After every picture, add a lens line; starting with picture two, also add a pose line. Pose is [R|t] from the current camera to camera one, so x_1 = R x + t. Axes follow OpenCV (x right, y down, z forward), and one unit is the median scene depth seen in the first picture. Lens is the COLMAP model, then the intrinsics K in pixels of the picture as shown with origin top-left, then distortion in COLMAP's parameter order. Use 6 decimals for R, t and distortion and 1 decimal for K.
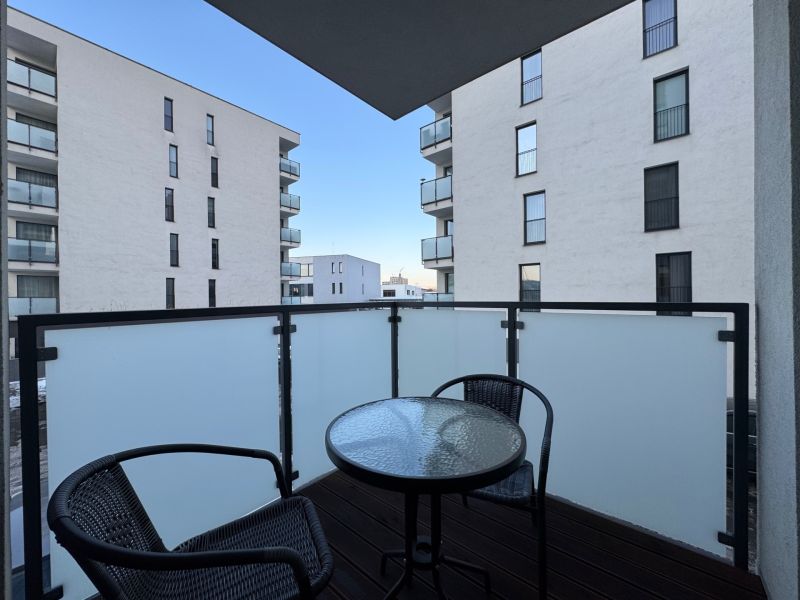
lens RADIAL K [[318.8, 0, 397.6], [0, 318.8, 298.8], [0, 0, 1]] dist [-0.002326, 0.000260]
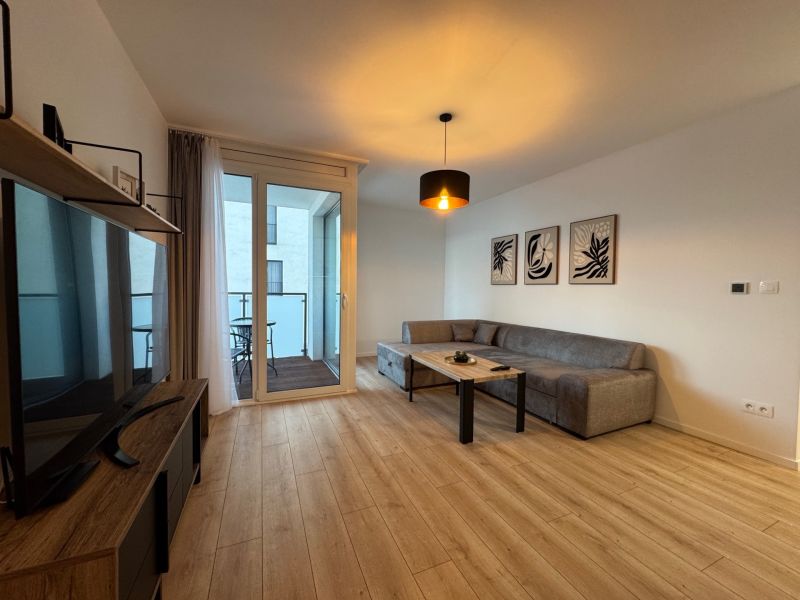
lens RADIAL K [[318.8, 0, 402.8], [0, 318.8, 297.8], [0, 0, 1]] dist [-0.002326, 0.000260]
pose [[0.430225, -0.013208, 0.902625, -2.220916], [-0.012997, 0.999699, 0.020824, -0.027996], [-0.902628, -0.020690, 0.429923, -2.018115]]
